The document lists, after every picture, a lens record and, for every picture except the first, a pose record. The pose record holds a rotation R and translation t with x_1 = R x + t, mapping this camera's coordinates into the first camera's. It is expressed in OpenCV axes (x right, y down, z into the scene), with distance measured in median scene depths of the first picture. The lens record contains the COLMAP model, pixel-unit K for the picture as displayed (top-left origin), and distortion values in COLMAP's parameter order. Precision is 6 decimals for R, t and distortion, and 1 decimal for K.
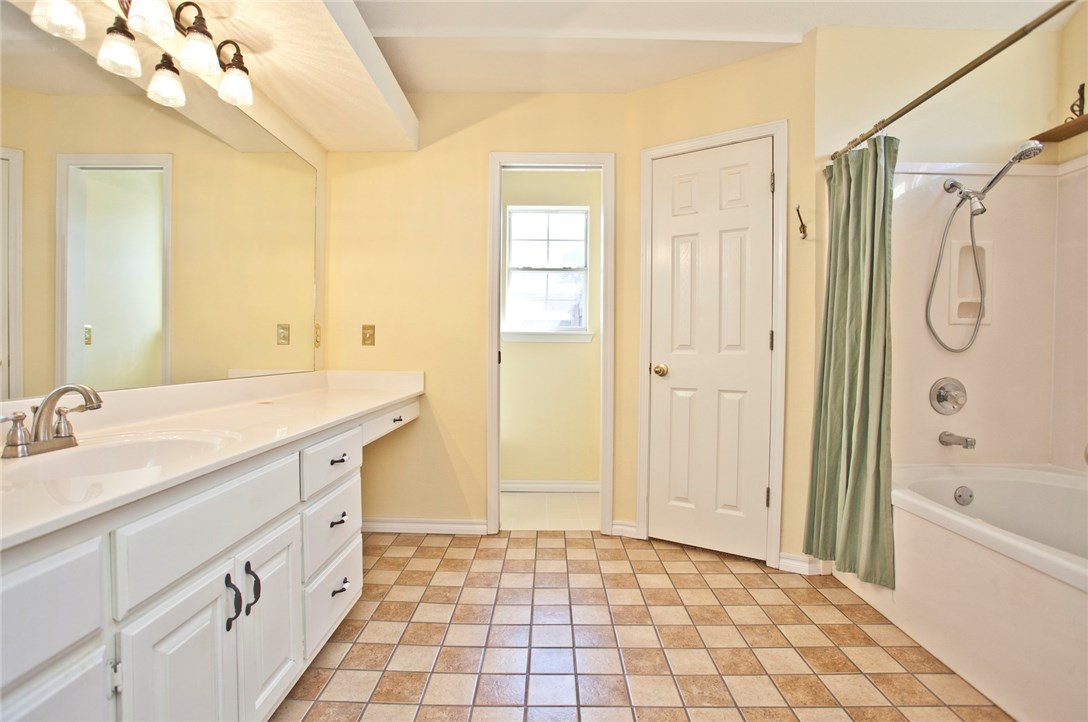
lens RADIAL K [[519.5, 0, 550.1], [0, 519.5, 360.2], [0, 0, 1]] dist [-0.078189, 0.031209]
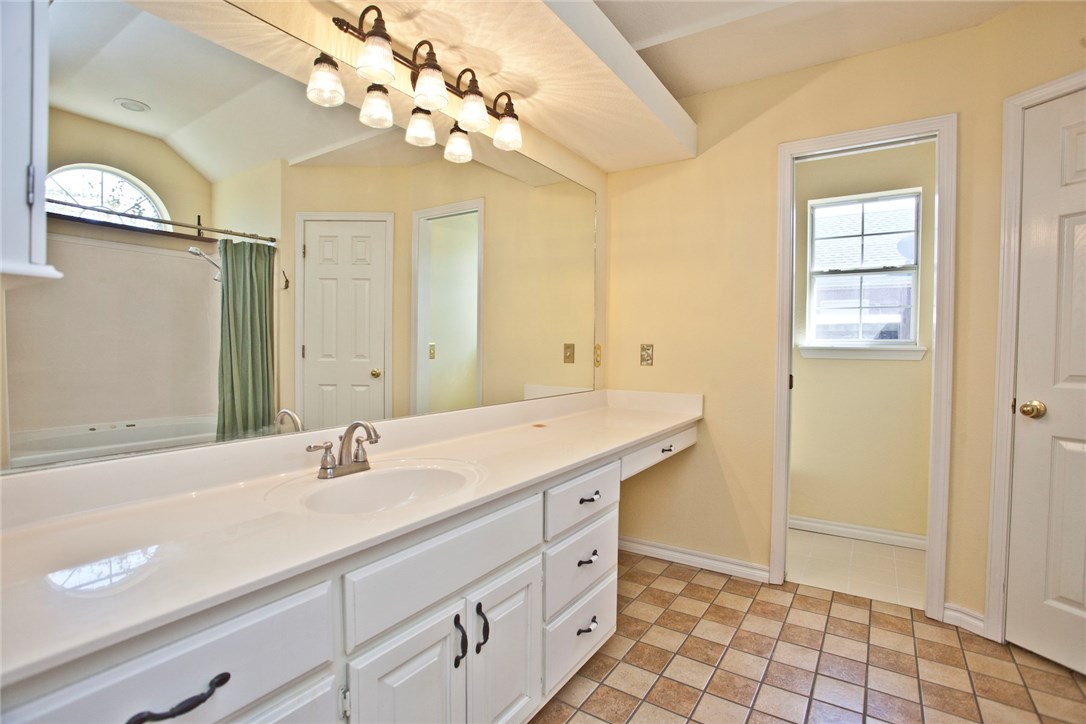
lens RADIAL K [[518.6, 0, 549.1], [0, 518.6, 361.2], [0, 0, 1]] dist [-0.078189, 0.031209]
pose [[0.835807, 0.016180, -0.548785, 0.038289], [-0.015956, 0.999859, 0.005177, -0.047220], [0.548792, 0.004429, 0.835947, 0.094978]]
